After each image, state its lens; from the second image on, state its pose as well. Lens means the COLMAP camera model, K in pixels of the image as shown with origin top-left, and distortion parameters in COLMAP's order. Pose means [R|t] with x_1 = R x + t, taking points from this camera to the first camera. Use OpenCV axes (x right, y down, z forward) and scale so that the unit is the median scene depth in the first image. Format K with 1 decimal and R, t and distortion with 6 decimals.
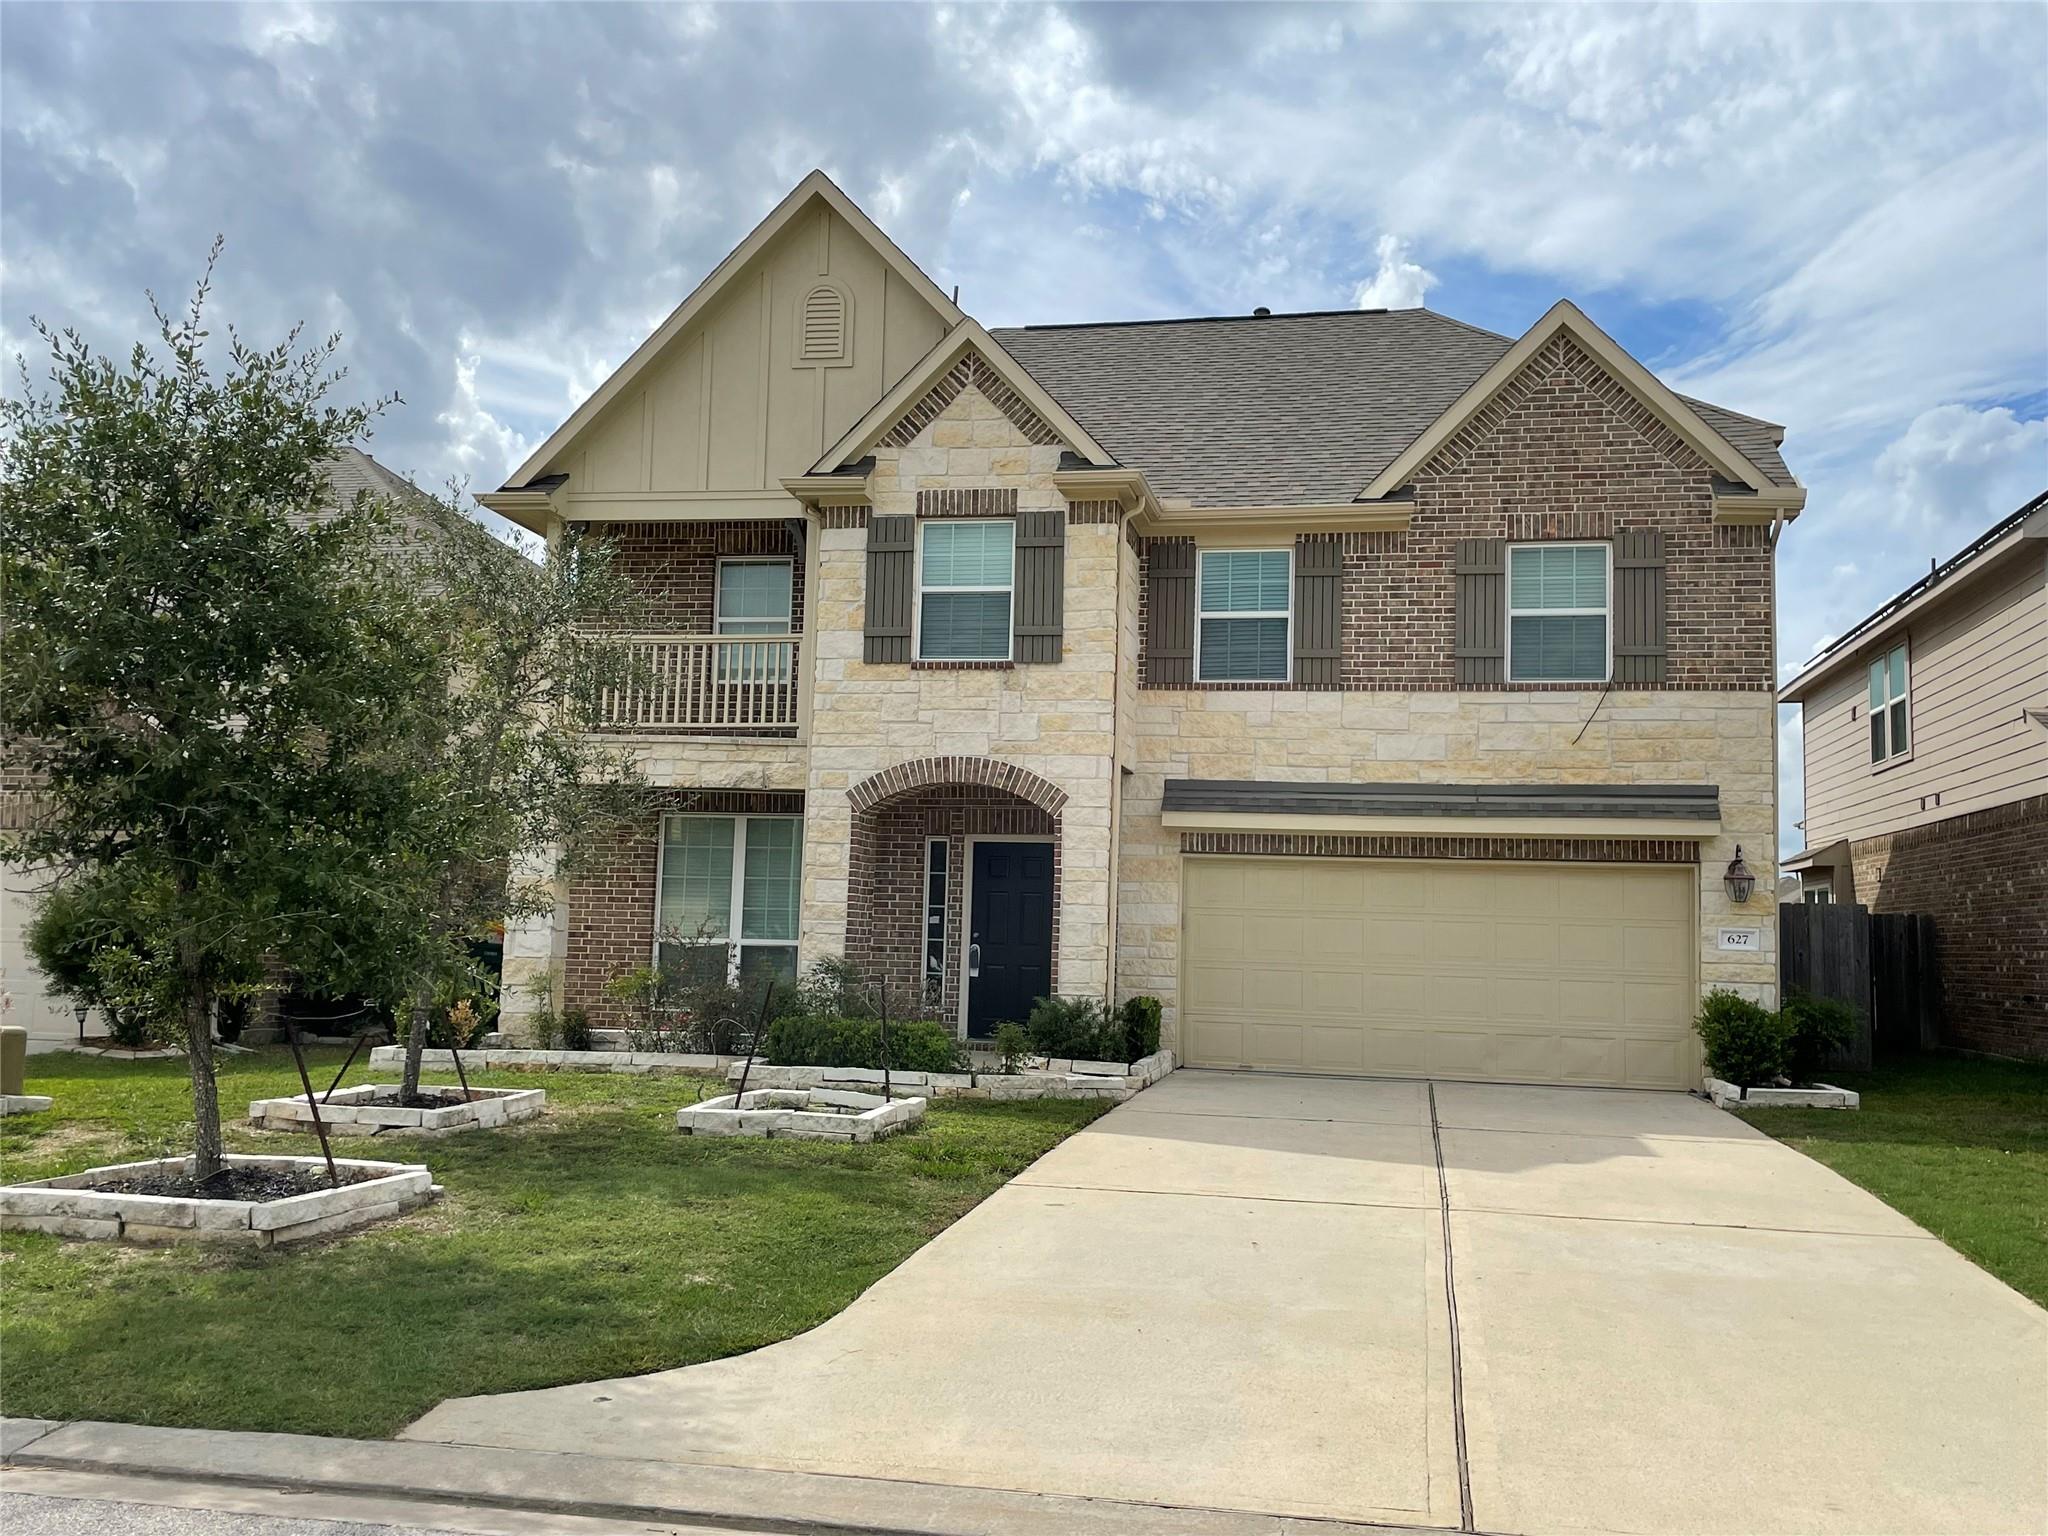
lens RADIAL K [[1835.2, 0, 1029.3], [0, 1835.2, 763.0], [0, 0, 1]] dist [0.051532, -0.051427]
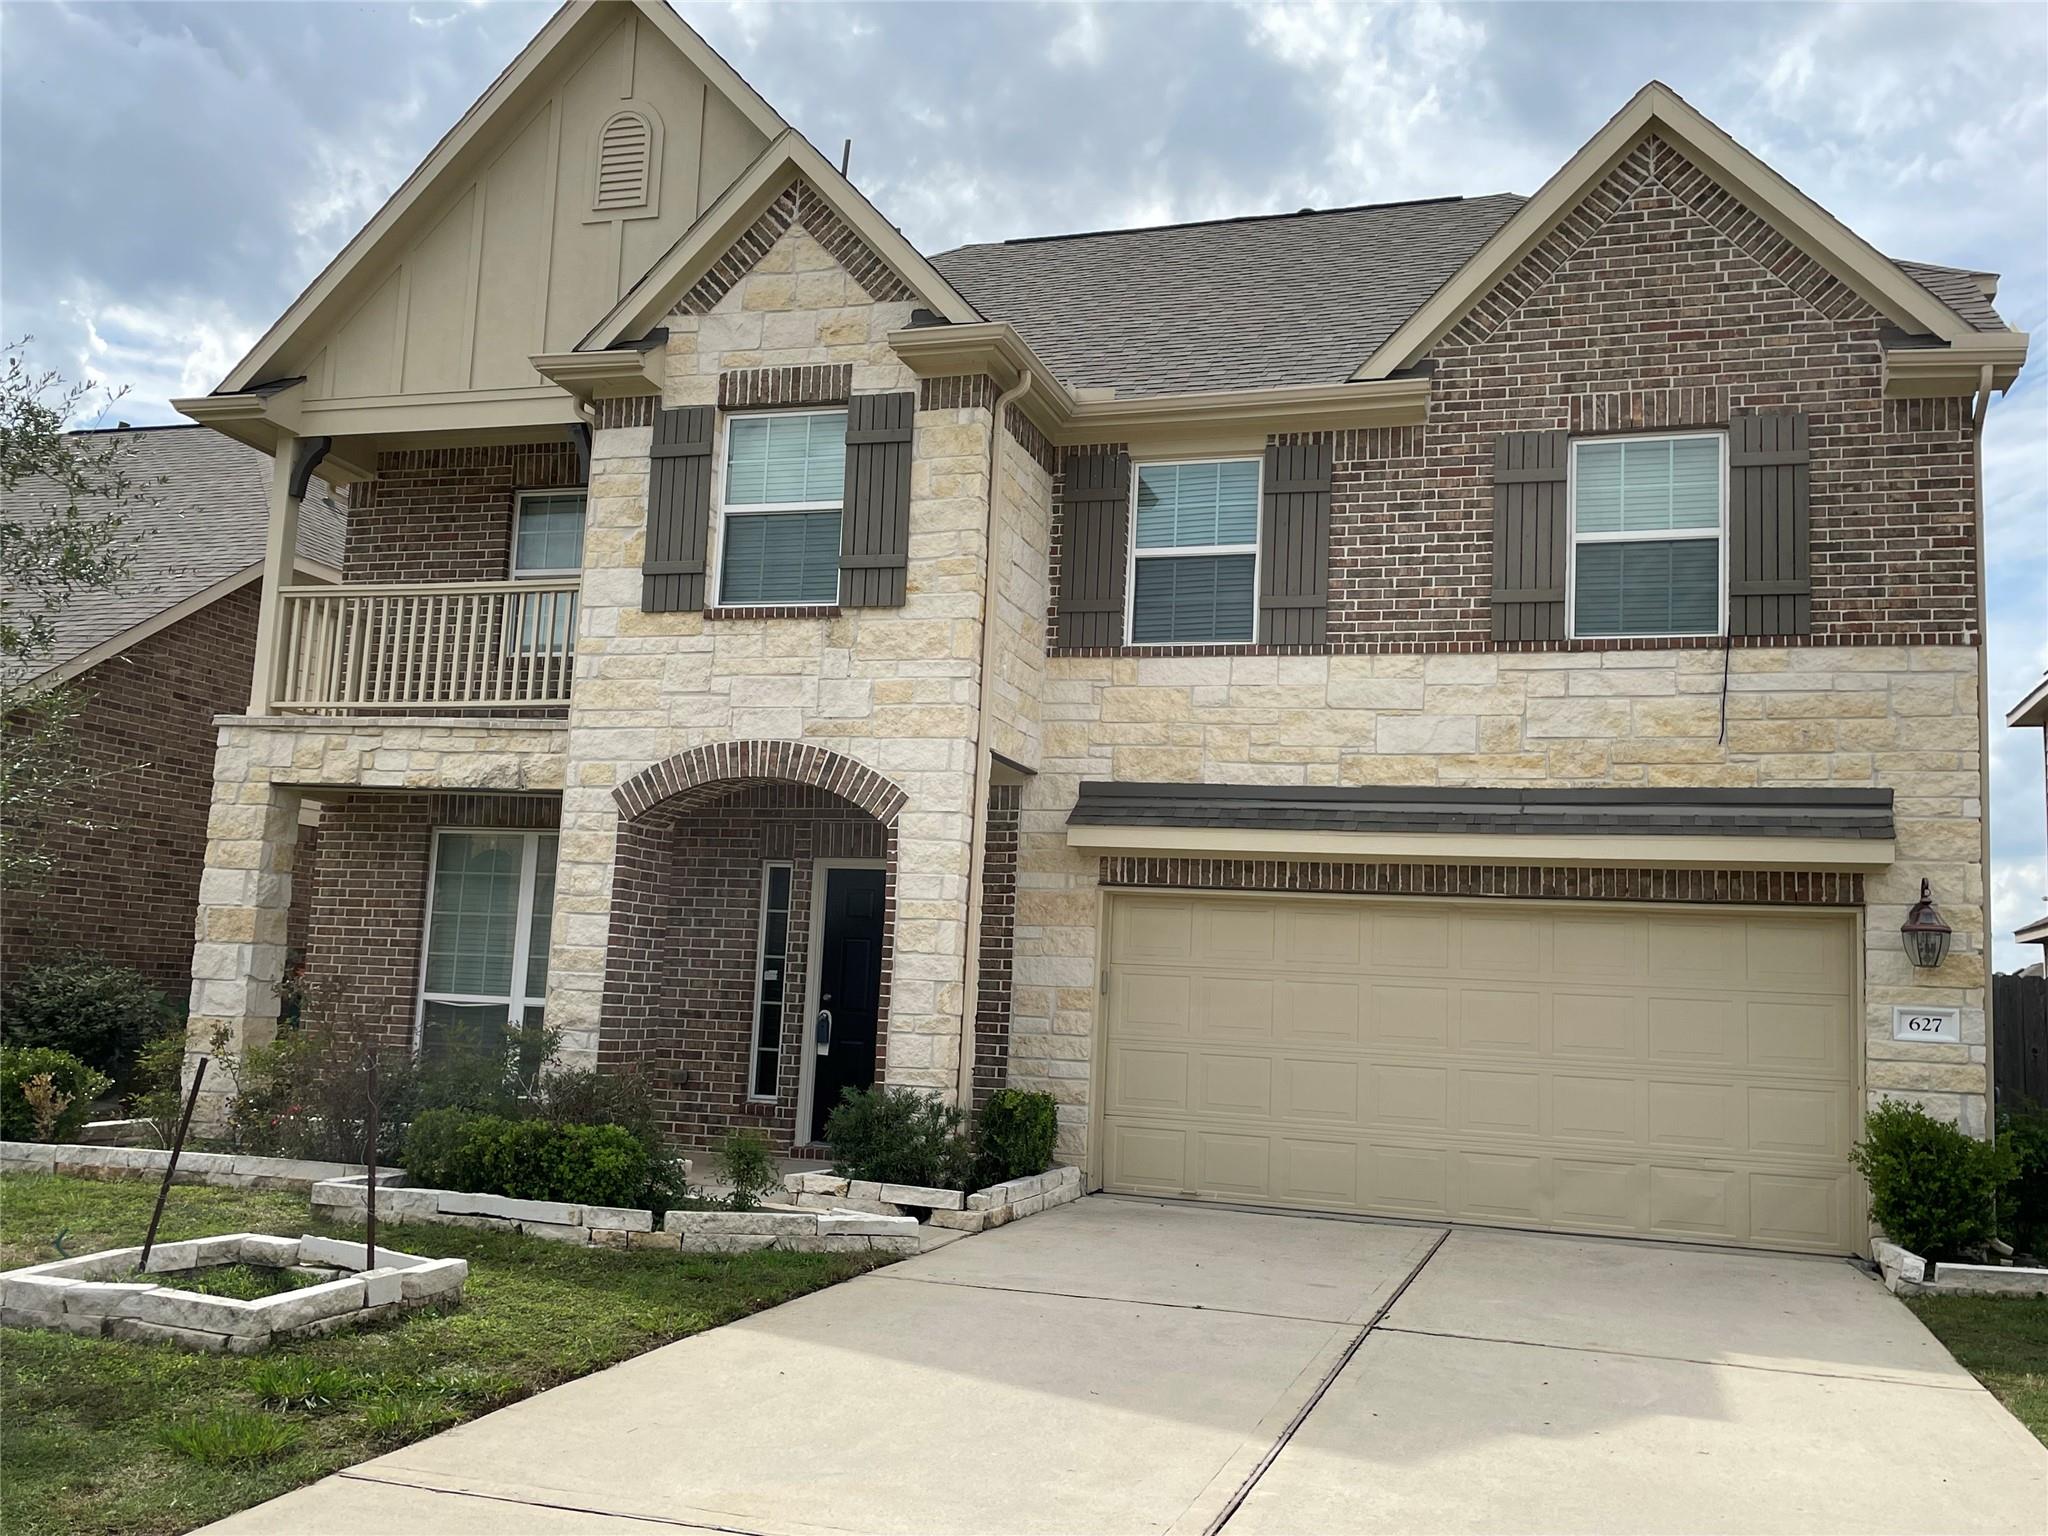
lens RADIAL K [[1835.2, 0, 1018.5], [0, 1835.2, 771.5], [0, 0, 1]] dist [0.051532, -0.051427]
pose [[0.993483, 0.004853, -0.113881, 0.135723], [-0.008971, 0.999323, -0.035682, 0.031633], [0.113631, 0.036471, 0.992853, 0.302627]]
